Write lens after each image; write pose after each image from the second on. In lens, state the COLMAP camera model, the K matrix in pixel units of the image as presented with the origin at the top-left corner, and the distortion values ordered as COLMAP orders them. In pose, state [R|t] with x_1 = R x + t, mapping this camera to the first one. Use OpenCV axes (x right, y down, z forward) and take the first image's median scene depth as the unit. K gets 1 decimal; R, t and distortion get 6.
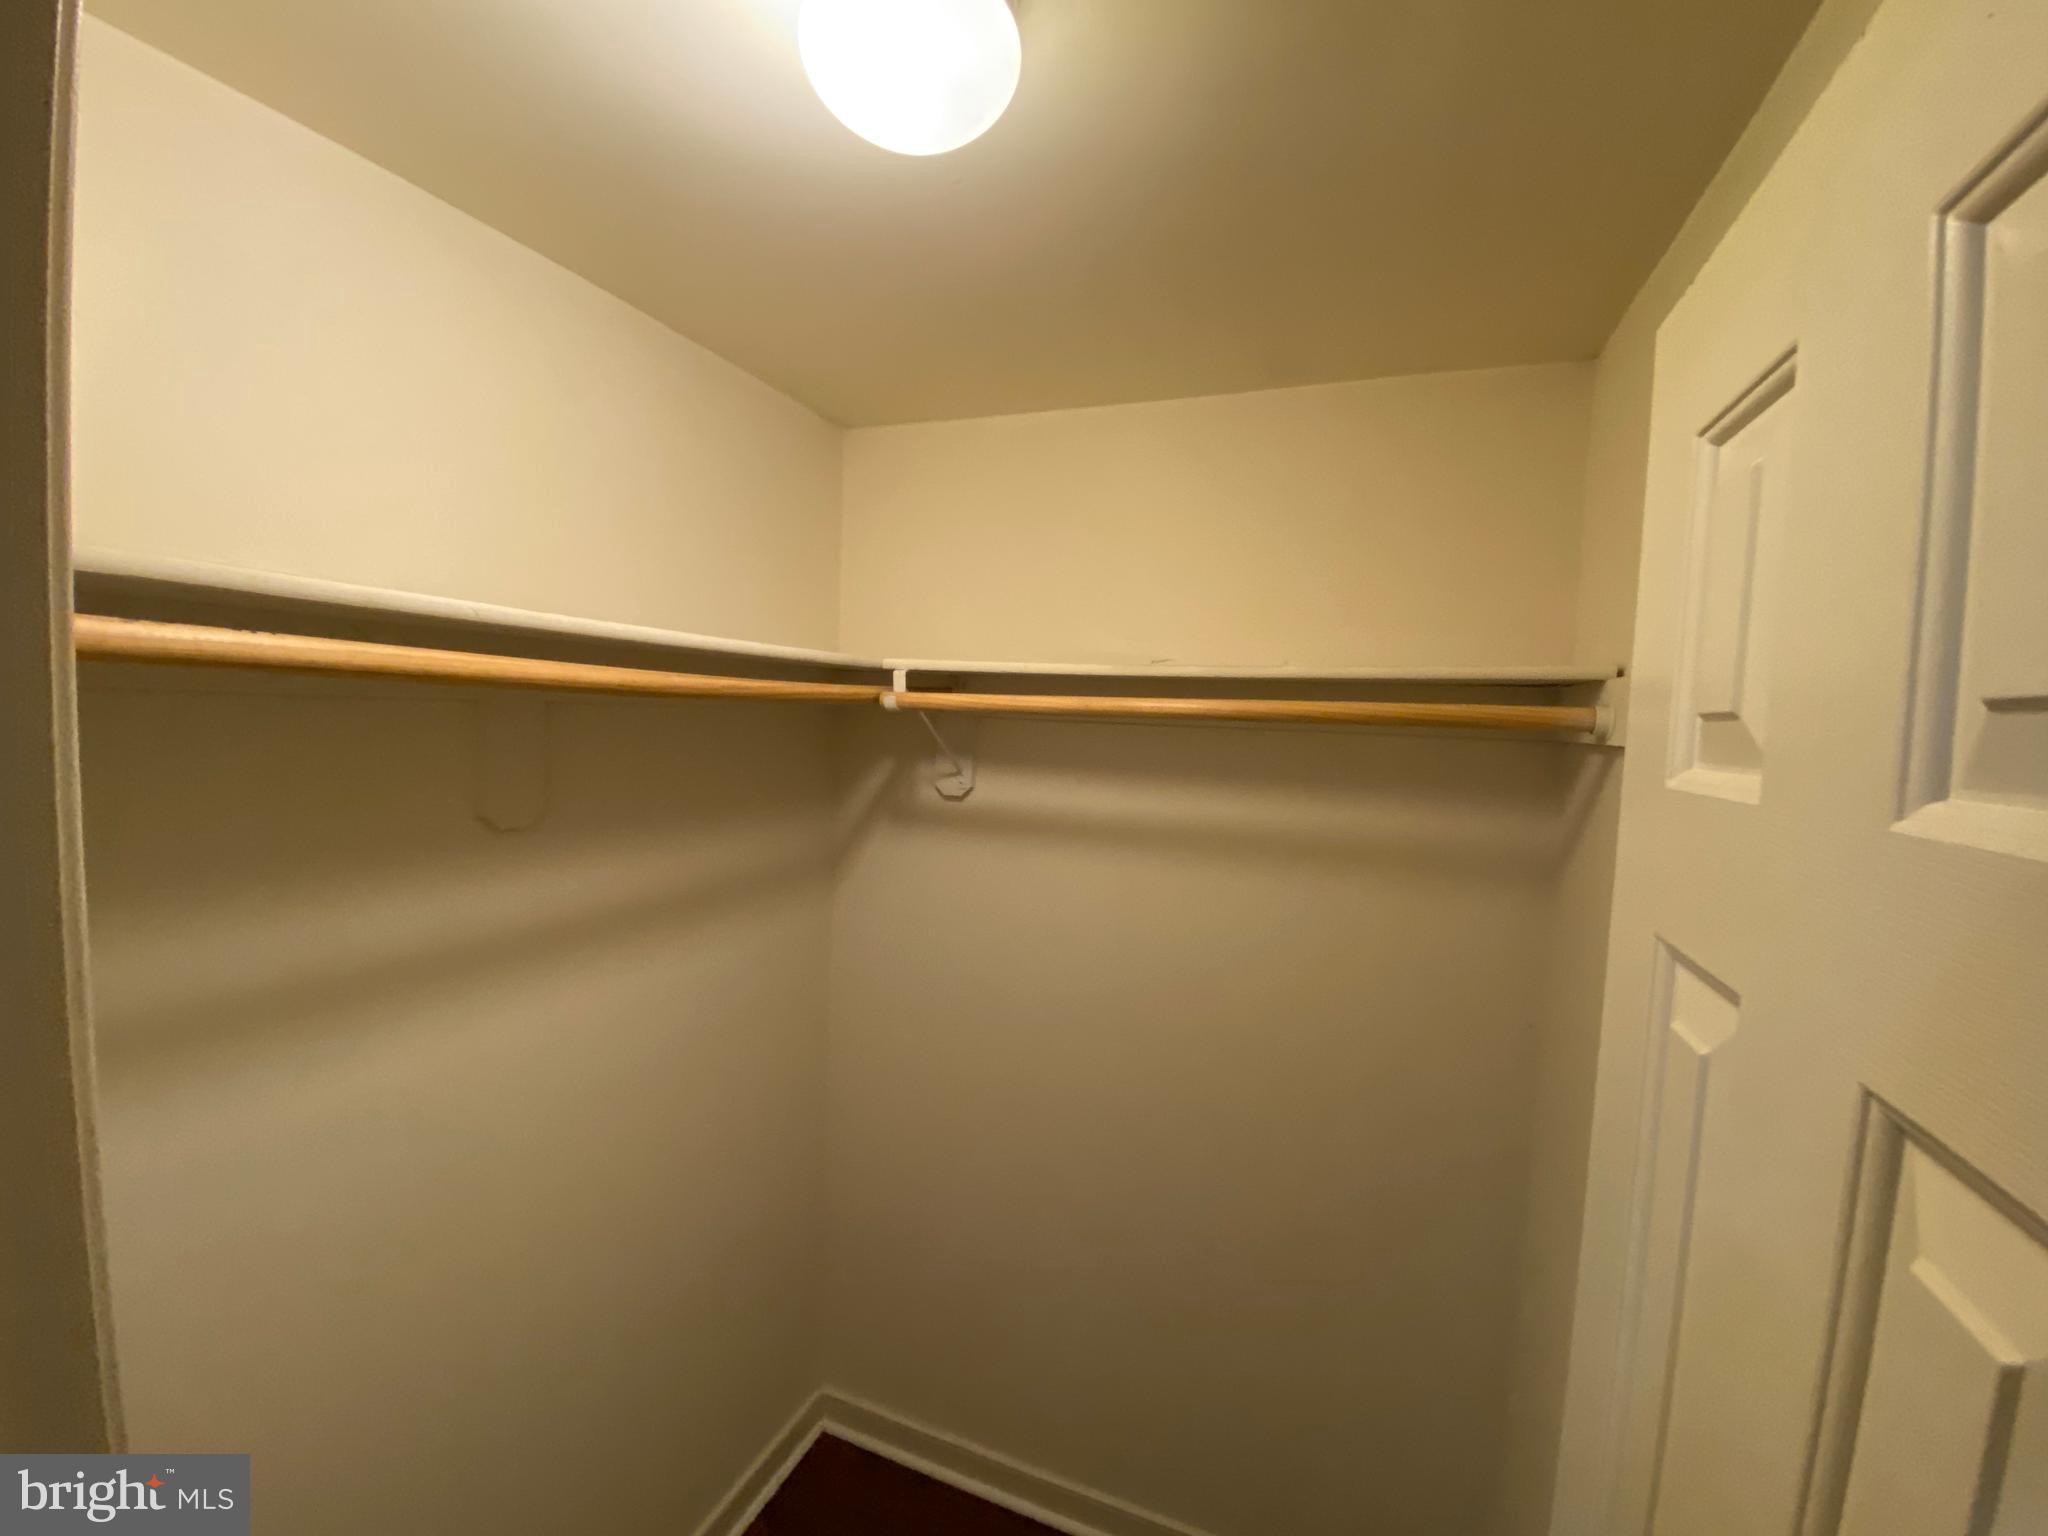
lens RADIAL K [[825.2, 0, 1016.1], [0, 825.2, 775.4], [0, 0, 1]] dist [0.052726, -0.032959]
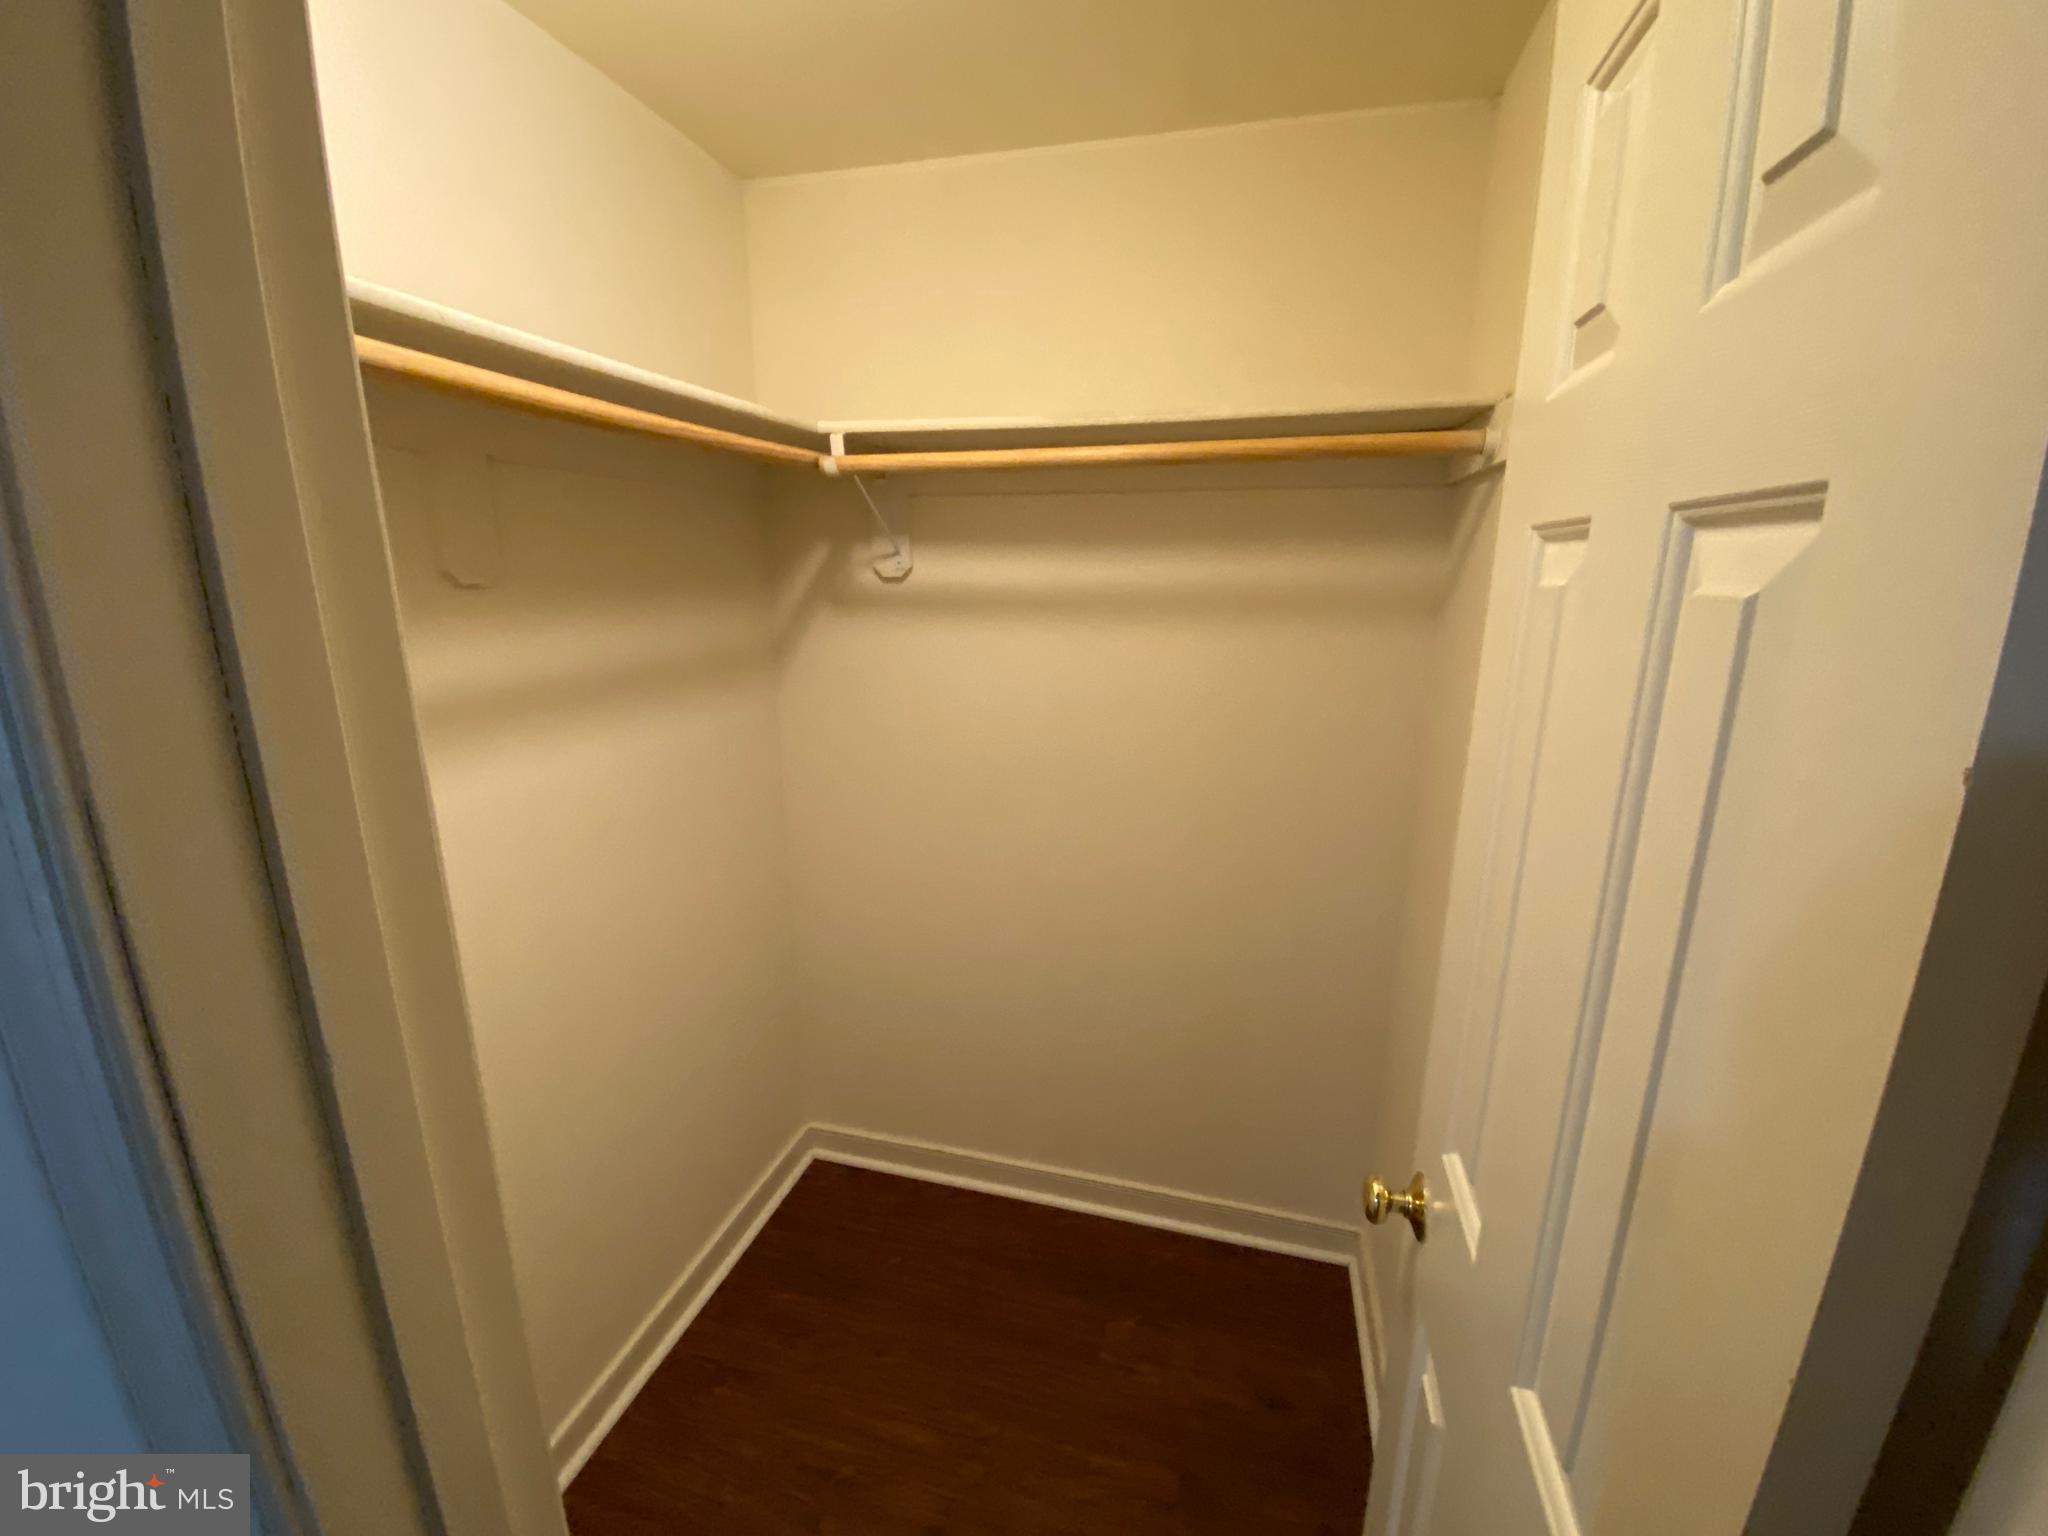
lens RADIAL K [[829.4, 0, 1027.0], [0, 829.4, 765.3], [0, 0, 1]] dist [0.016470, -0.019199]
pose [[0.991375, -0.063700, 0.114530, -0.053744], [0.042692, 0.983227, 0.177316, 0.094503], [-0.123904, -0.170898, 0.977467, -0.064536]]
